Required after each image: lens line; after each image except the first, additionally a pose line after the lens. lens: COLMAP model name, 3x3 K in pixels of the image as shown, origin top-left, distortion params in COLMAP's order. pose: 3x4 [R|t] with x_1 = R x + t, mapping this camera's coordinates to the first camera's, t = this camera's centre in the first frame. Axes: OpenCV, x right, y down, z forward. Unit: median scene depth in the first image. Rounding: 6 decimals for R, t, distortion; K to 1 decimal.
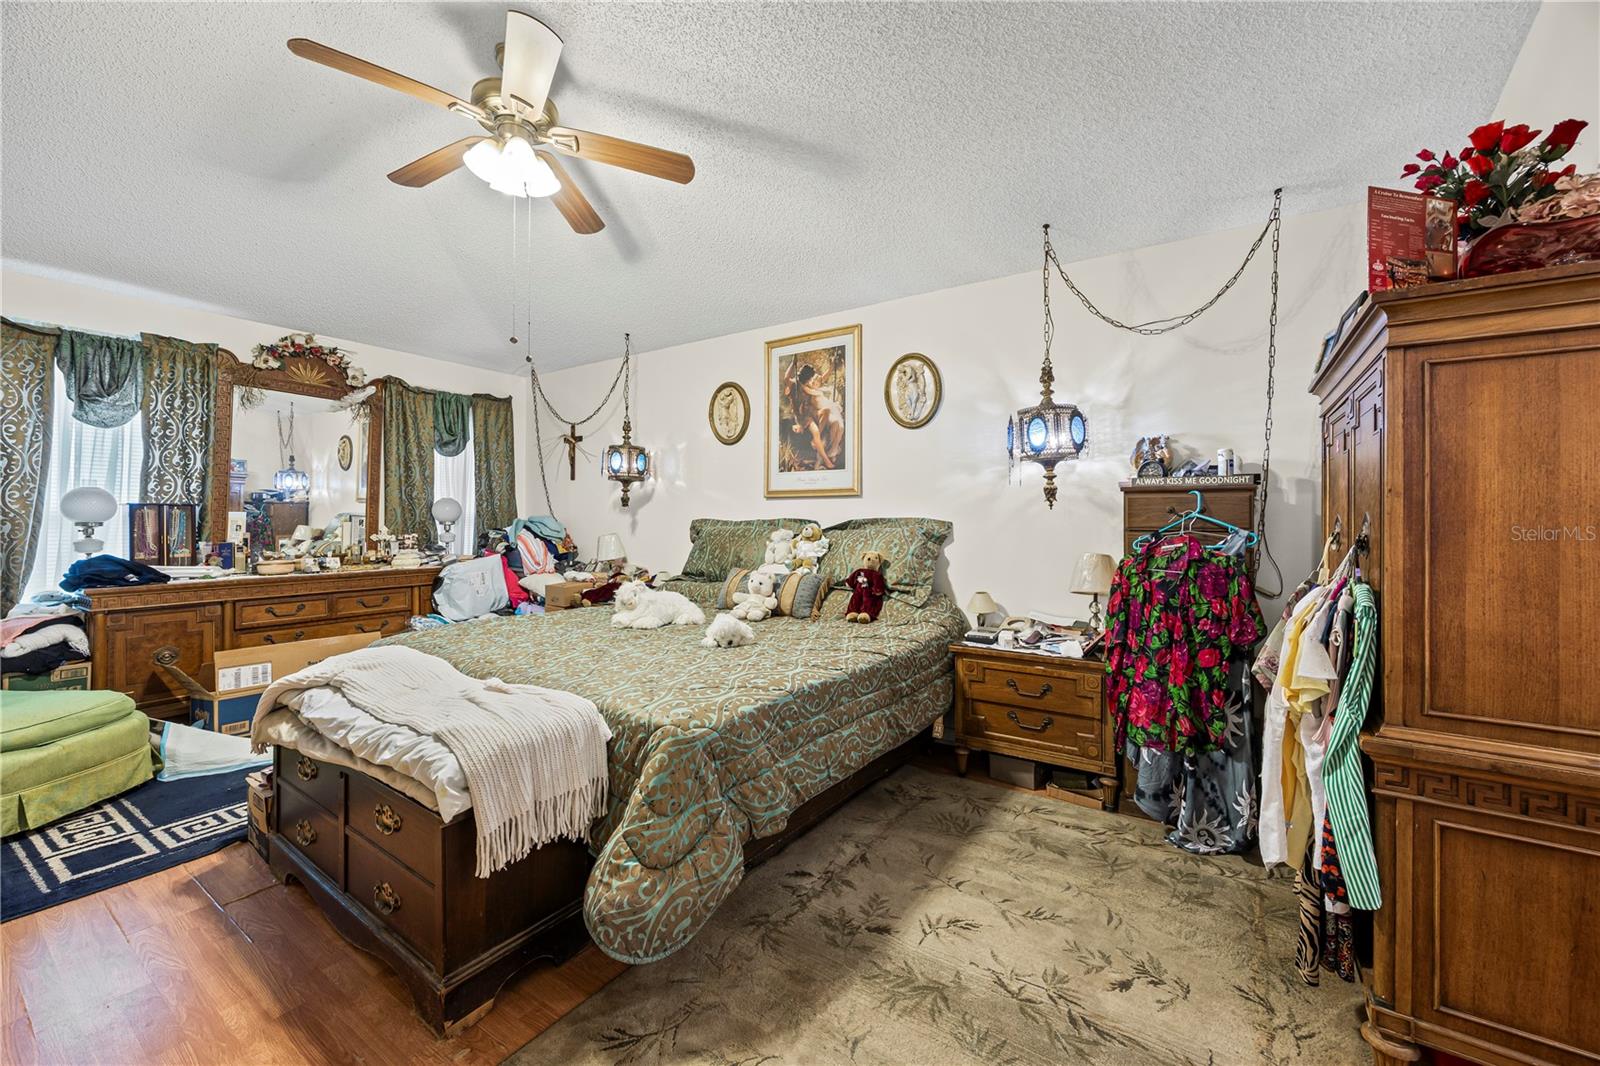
lens RADIAL K [[614.9, 0, 799.9], [0, 614.9, 520.5], [0, 0, 1]] dist [0.001445, 0.000258]
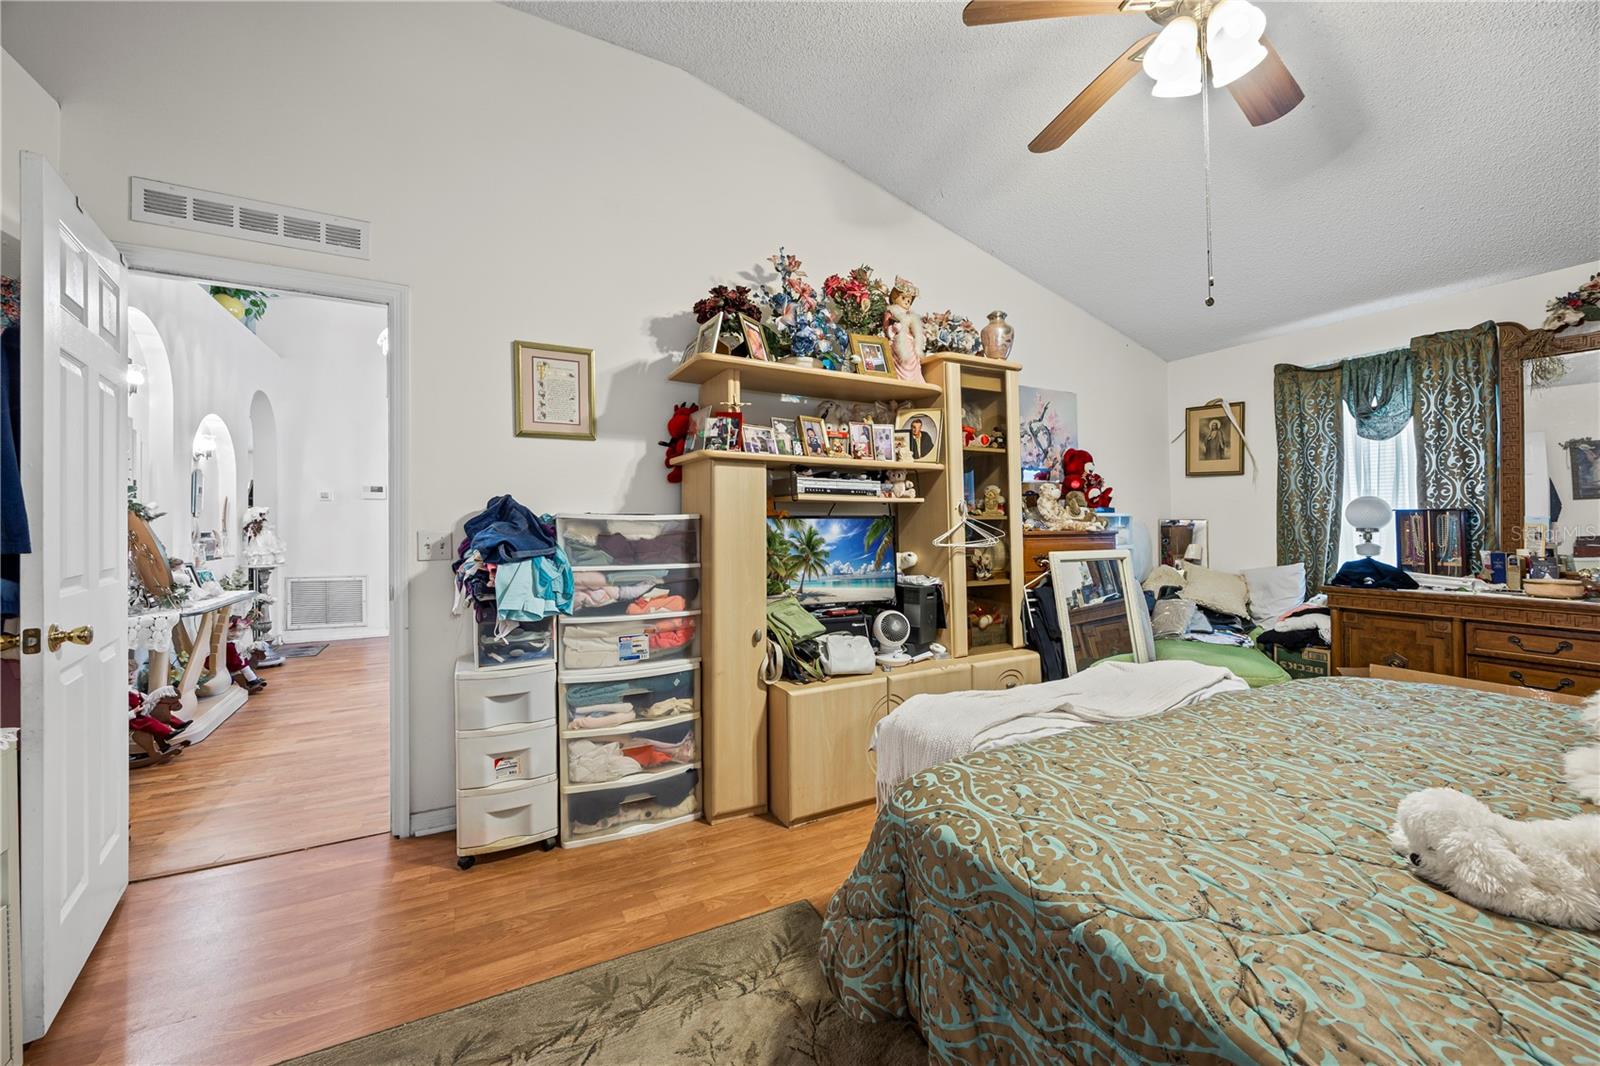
lens RADIAL K [[614.9, 0, 799.9], [0, 614.9, 520.5], [0, 0, 1]] dist [0.001445, 0.000258]
pose [[-0.464578, -0.010607, -0.885469, 0.275888], [-0.002446, 0.999940, -0.010695, 0.003503], [0.885529, -0.002802, -0.464576, 0.582141]]
